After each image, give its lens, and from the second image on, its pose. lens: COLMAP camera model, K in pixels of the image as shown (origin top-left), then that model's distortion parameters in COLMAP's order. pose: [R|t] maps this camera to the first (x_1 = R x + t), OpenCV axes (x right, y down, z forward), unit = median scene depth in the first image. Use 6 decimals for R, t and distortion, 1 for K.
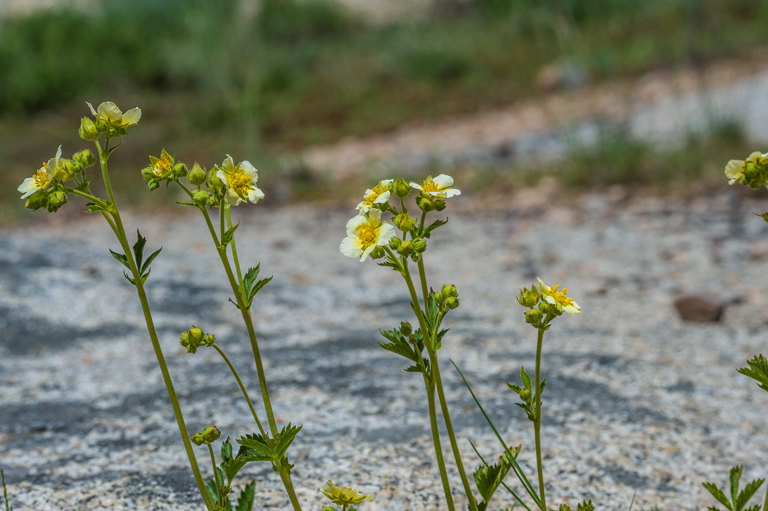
lens RADIAL K [[3998.4, 0, 382.3], [0, 3998.4, 255.9], [0, 0, 1]] dist [1.200606, 0.000000]
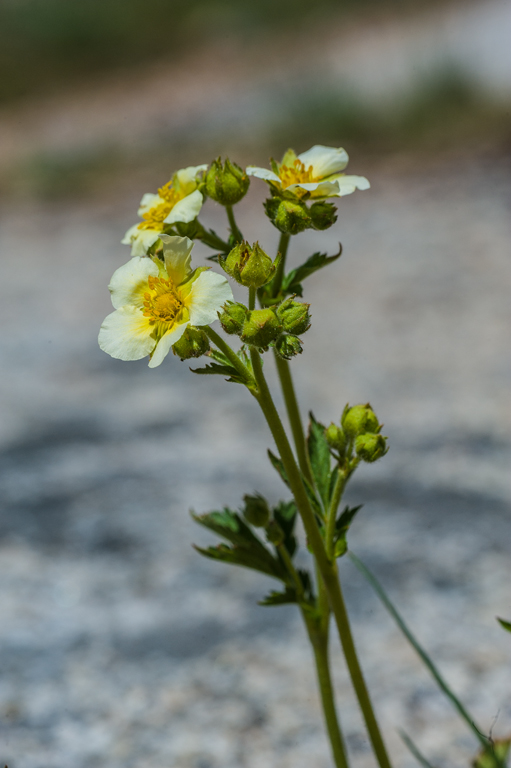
lens RADIAL K [[3998.4, 0, 255.3], [0, 3998.4, 383.6], [0, 0, 1]] dist [1.200606, 0.000000]
pose [[0.995614, -0.075568, 0.055158, -0.017597], [0.073812, 0.996719, 0.033219, -0.009934], [-0.057487, -0.029002, 0.997925, 0.592066]]
